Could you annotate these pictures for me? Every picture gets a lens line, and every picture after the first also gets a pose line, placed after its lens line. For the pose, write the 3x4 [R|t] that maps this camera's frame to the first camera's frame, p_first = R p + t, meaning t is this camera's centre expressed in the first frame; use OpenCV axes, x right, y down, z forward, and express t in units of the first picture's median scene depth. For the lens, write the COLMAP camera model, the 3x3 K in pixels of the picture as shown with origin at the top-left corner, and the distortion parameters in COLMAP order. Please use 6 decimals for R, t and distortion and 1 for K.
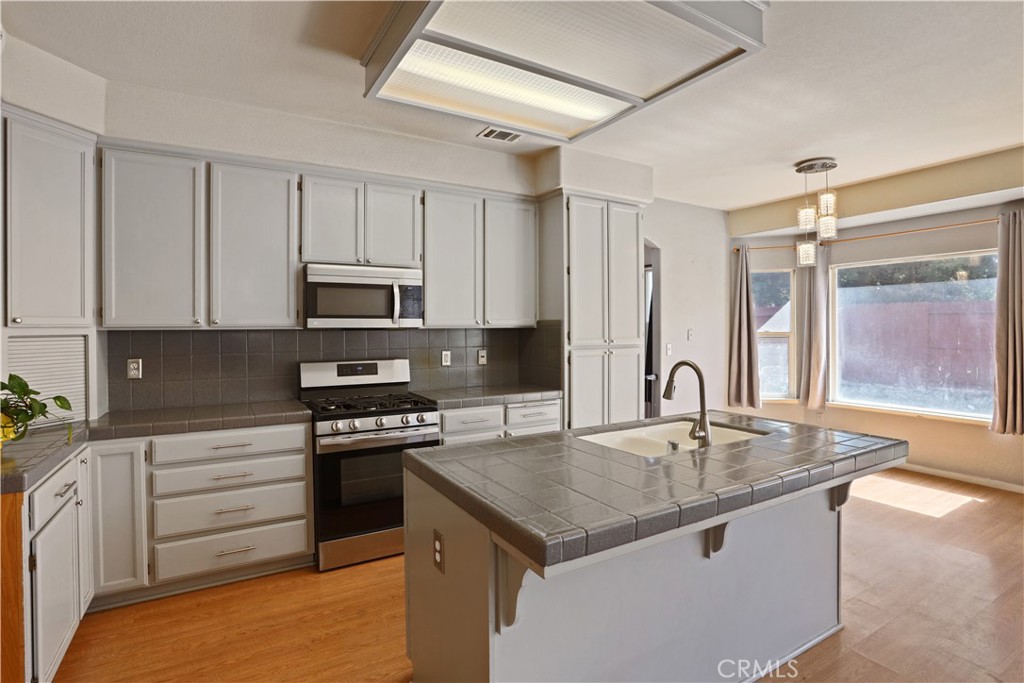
lens RADIAL K [[509.1, 0, 509.6], [0, 509.1, 332.7], [0, 0, 1]] dist [-0.073940, 0.037998]
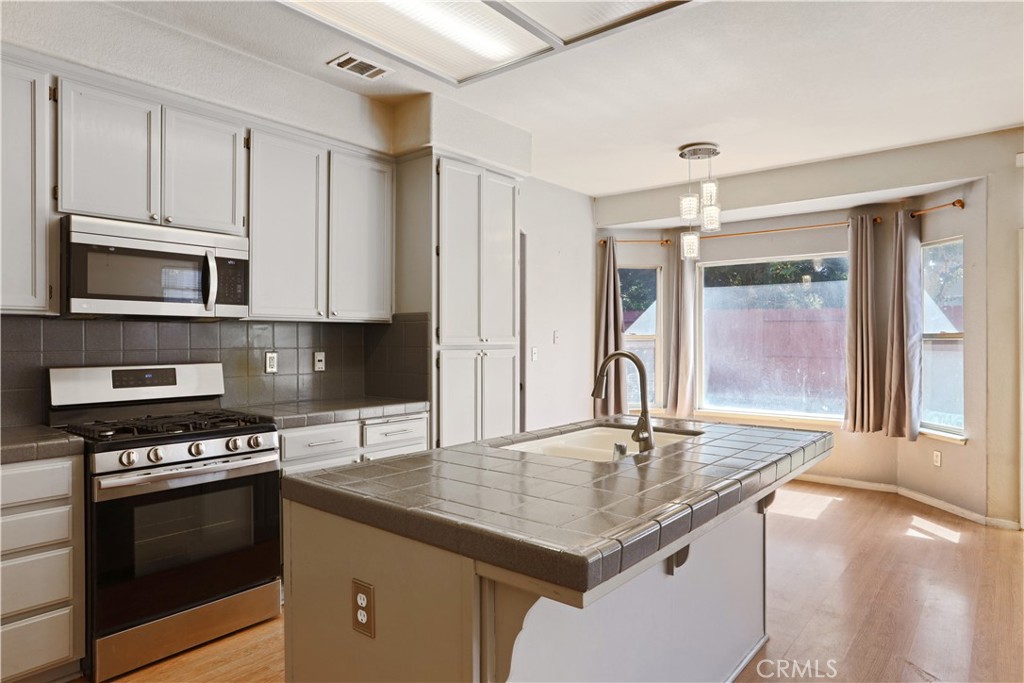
lens RADIAL K [[620.5, 0, 512.0], [0, 620.5, 341.5], [0, 0, 1]] dist [-0.055721, 0.045627]
pose [[0.939629, 0.002590, 0.342185, -0.114185], [-0.000465, 0.999980, -0.006294, 0.028323], [-0.342194, 0.005755, 0.939612, 0.047774]]
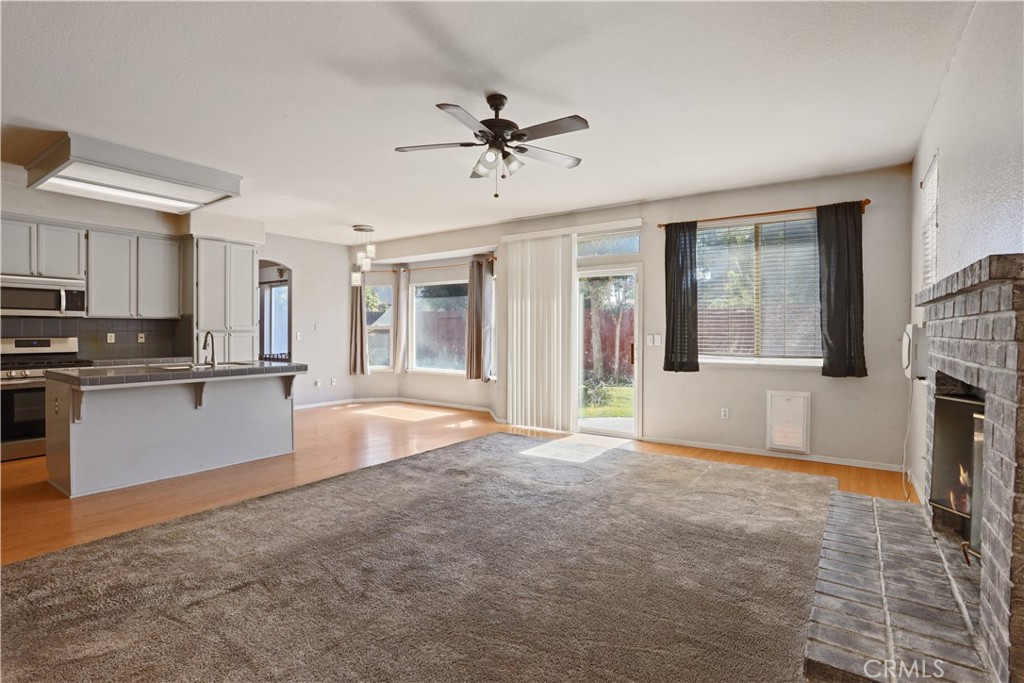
lens RADIAL K [[509.1, 0, 509.6], [0, 509.1, 332.7], [0, 0, 1]] dist [-0.073940, 0.037998]
pose [[0.912431, 0.004705, 0.409203, 0.405045], [-0.002516, 0.999980, -0.005886, 0.044653], [-0.409223, 0.004341, 0.912424, -0.939037]]
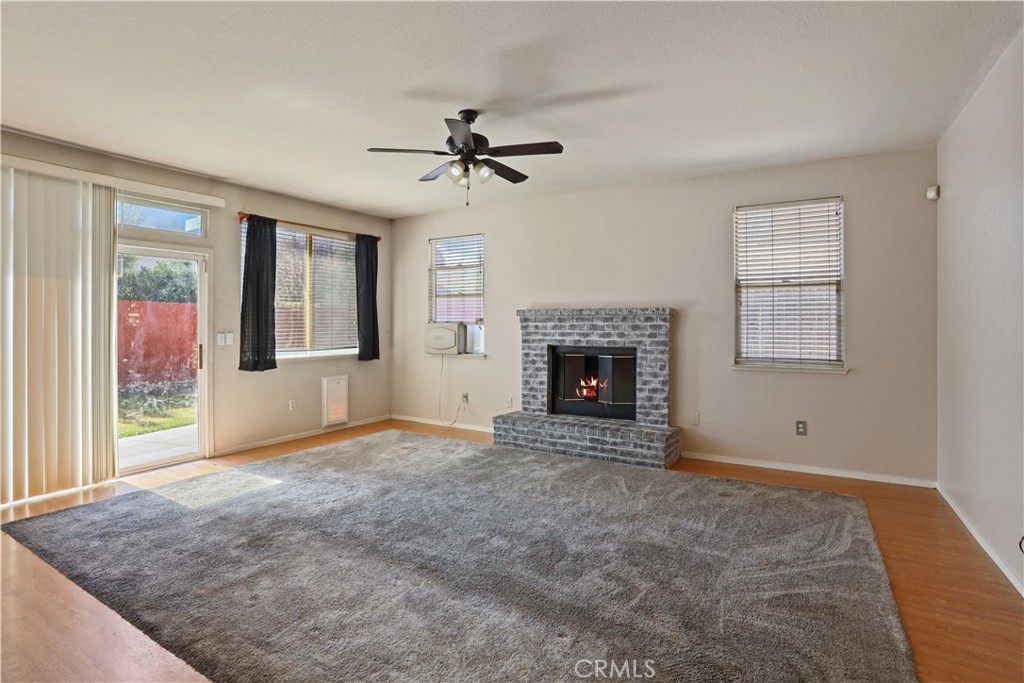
lens RADIAL K [[514.7, 0, 510.7], [0, 514.7, 321.2], [0, 0, 1]] dist [-0.066083, 0.030077]
pose [[-0.479052, 0.008274, 0.877748, -0.146335], [0.011065, 0.999933, -0.003387, 0.021011], [-0.877717, 0.008090, -0.479111, 0.302921]]
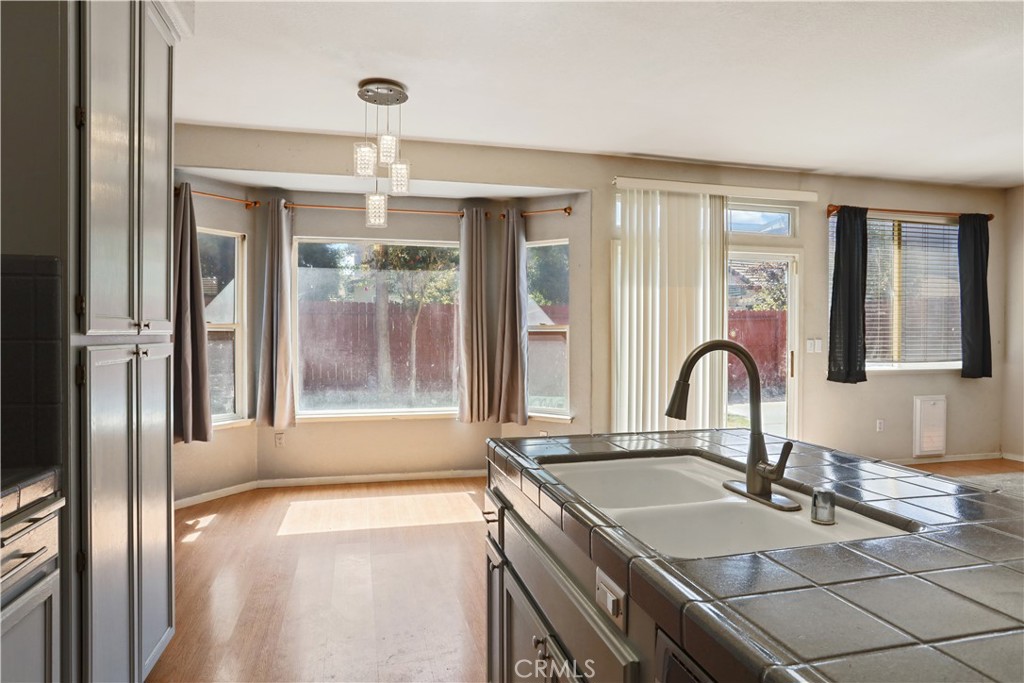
lens RADIAL K [[602.1, 0, 510.4], [0, 602.1, 338.3], [0, 0, 1]] dist [-0.039656, 0.002205]
pose [[0.282001, -0.002441, 0.959411, -0.201535], [0.005291, 0.999986, 0.000988, 0.031625], [-0.959399, 0.004798, 0.282010, 0.639338]]
